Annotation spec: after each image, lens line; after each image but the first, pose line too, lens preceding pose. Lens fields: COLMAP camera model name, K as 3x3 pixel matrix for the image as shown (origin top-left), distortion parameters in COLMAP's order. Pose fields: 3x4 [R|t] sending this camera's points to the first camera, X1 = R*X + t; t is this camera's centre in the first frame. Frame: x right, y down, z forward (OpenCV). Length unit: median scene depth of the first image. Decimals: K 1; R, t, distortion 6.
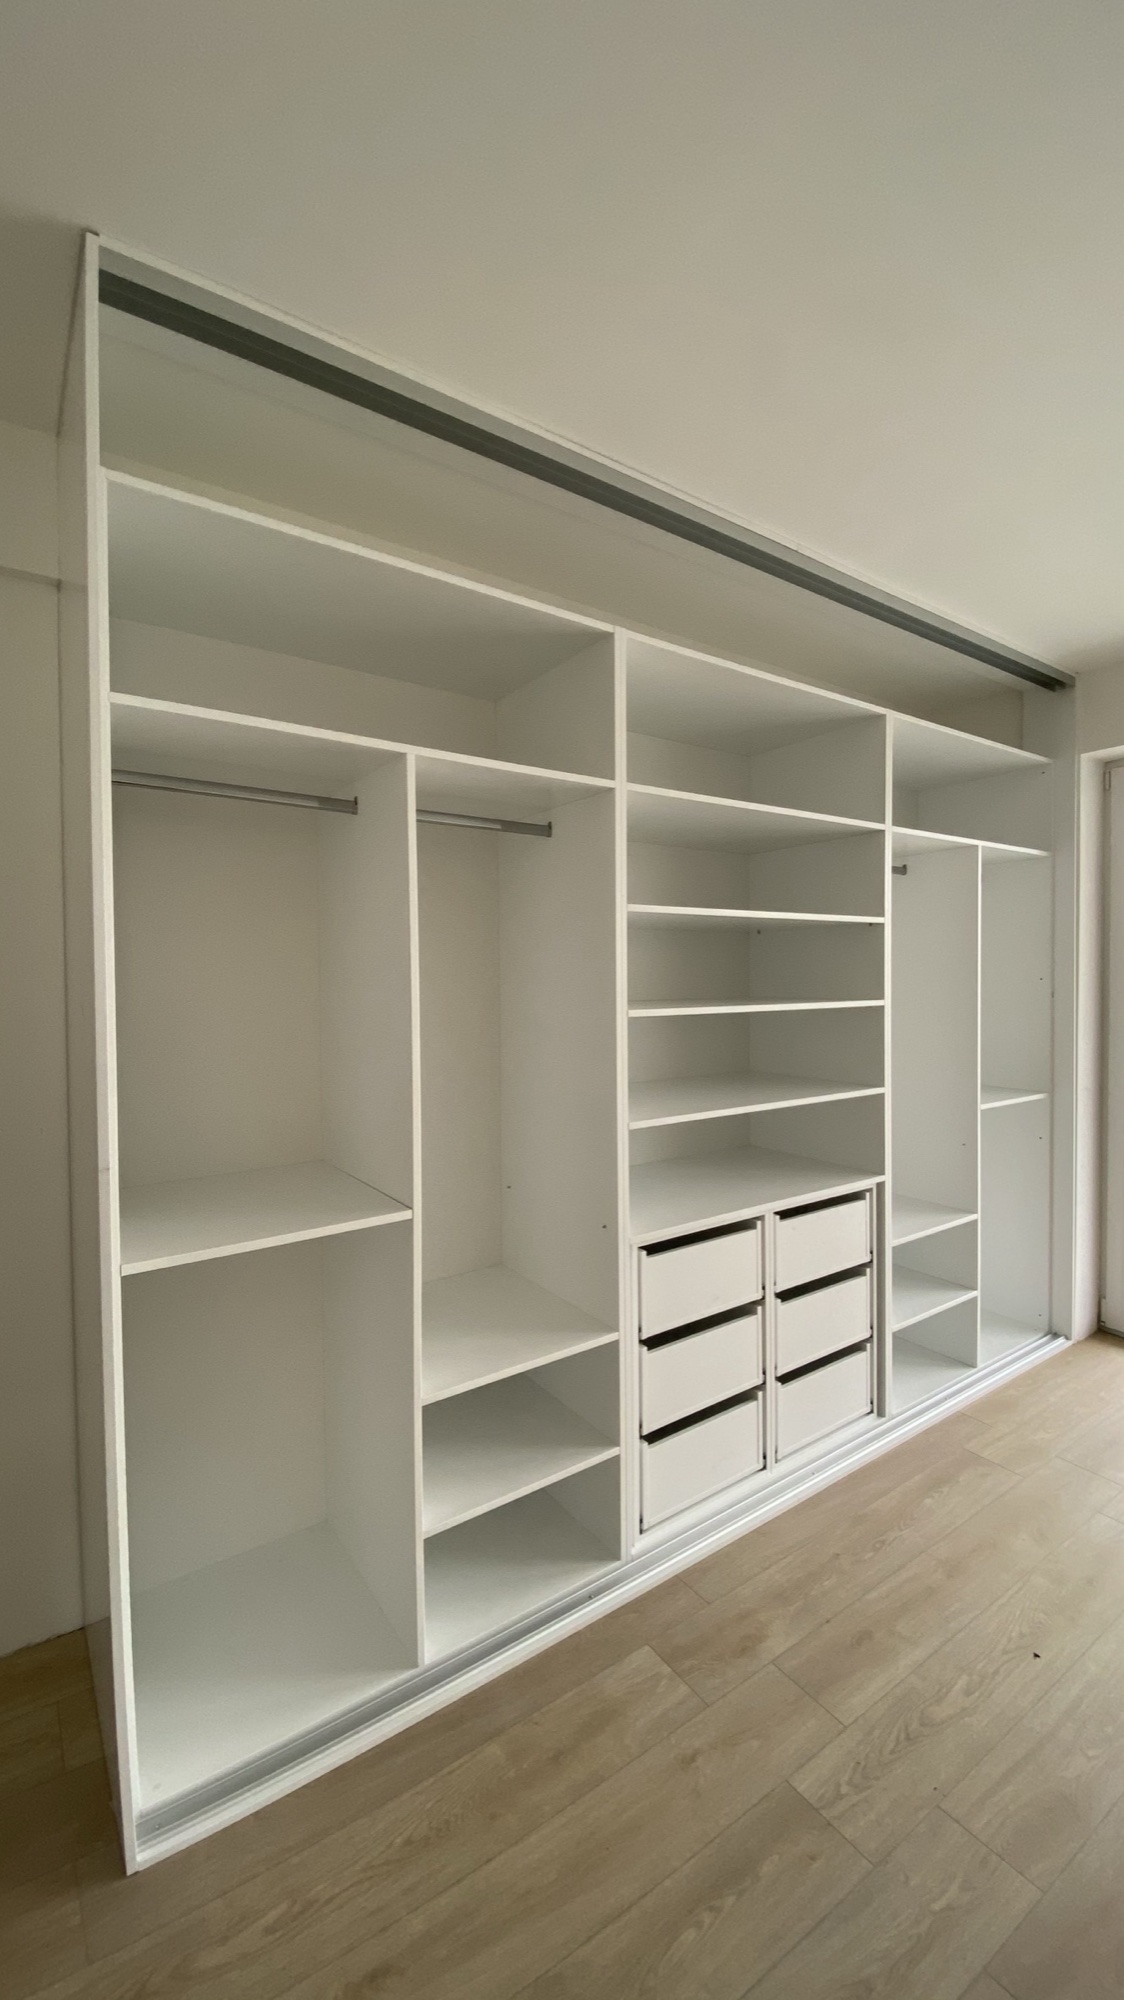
lens RADIAL K [[813.3, 0, 562.0], [0, 813.3, 1000.0], [0, 0, 1]] dist [-0.000823, -0.014199]
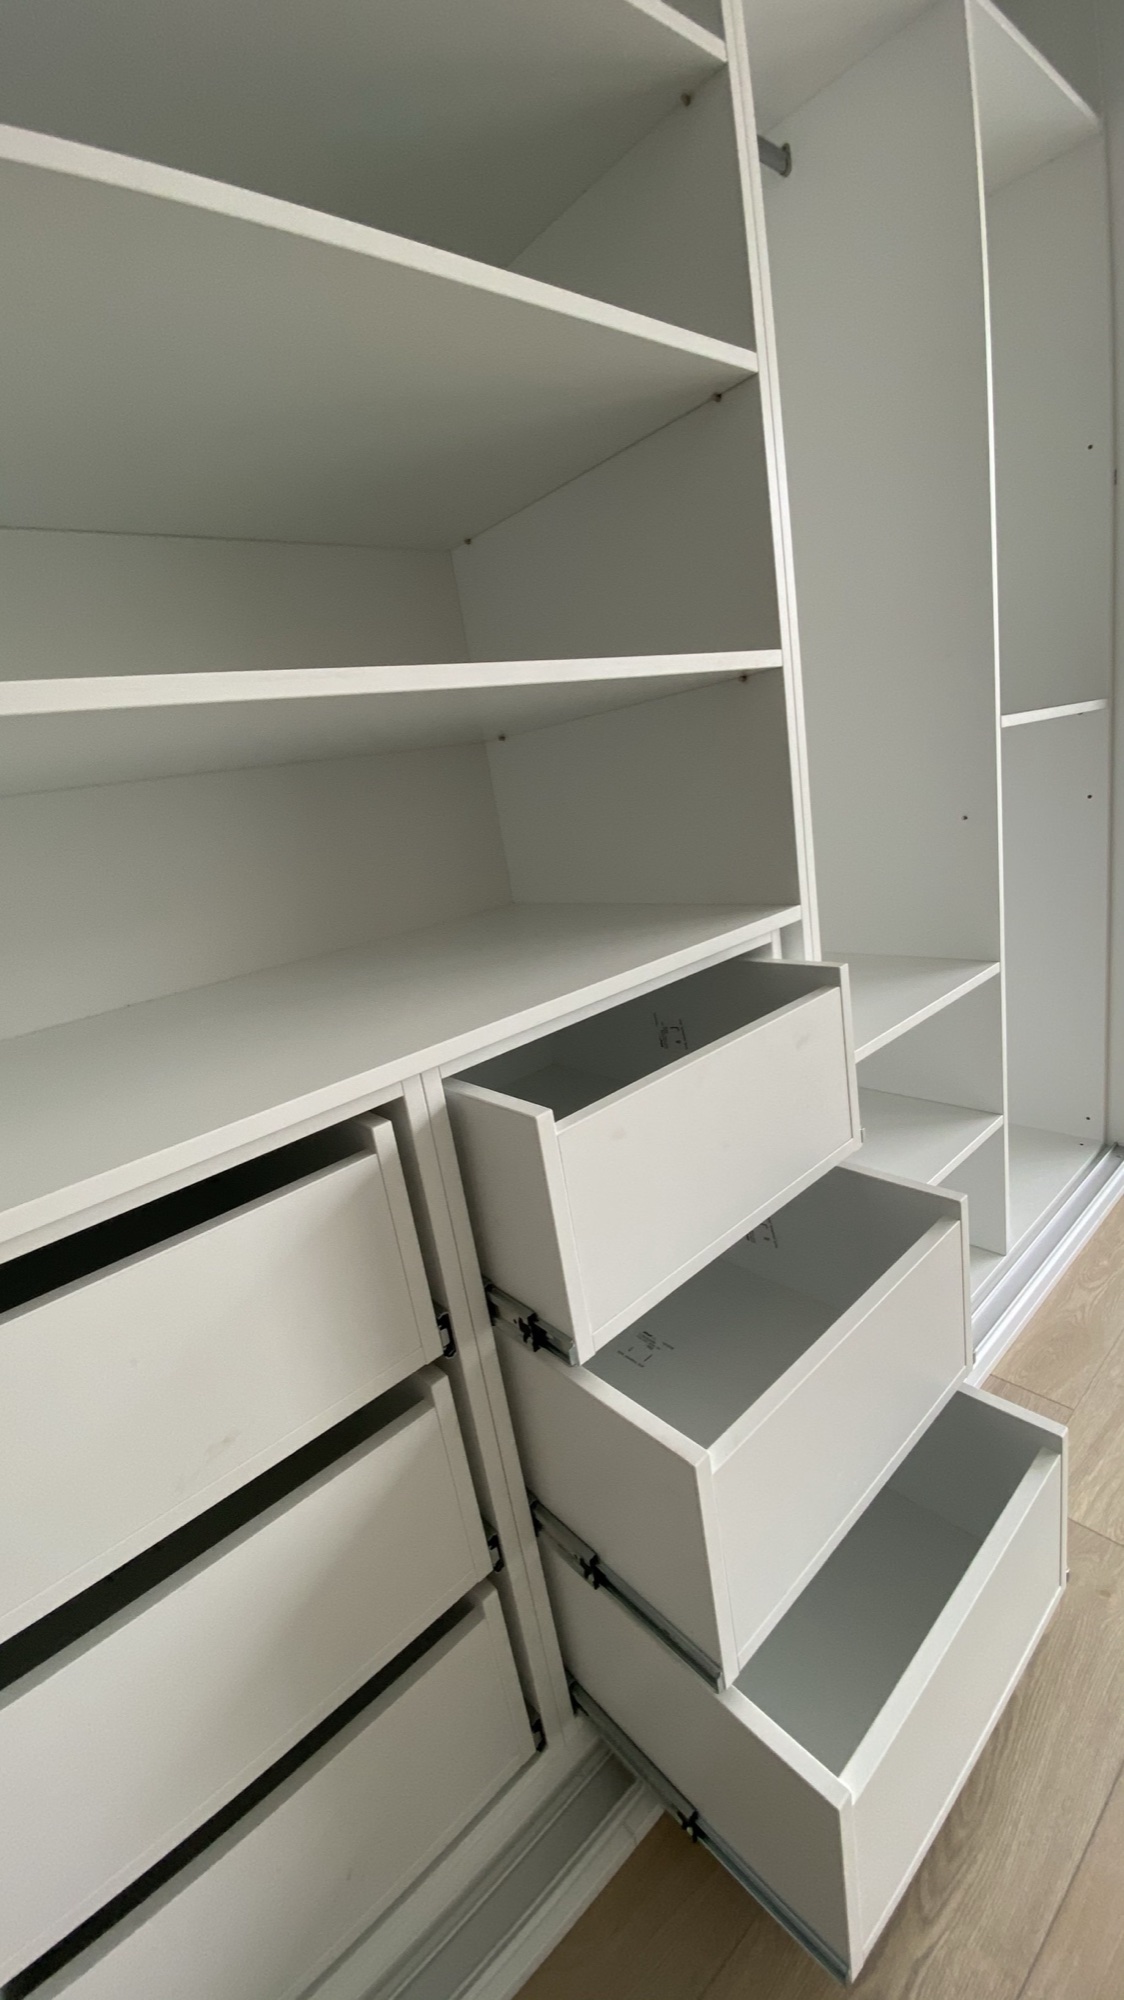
lens RADIAL K [[813.3, 0, 562.0], [0, 813.3, 1000.0], [0, 0, 1]] dist [-0.000823, -0.014199]
pose [[0.982177, -0.172886, 0.073747, 0.390992], [0.151910, 0.961210, 0.230214, 0.239203], [-0.110687, -0.214908, 0.970342, 0.984465]]
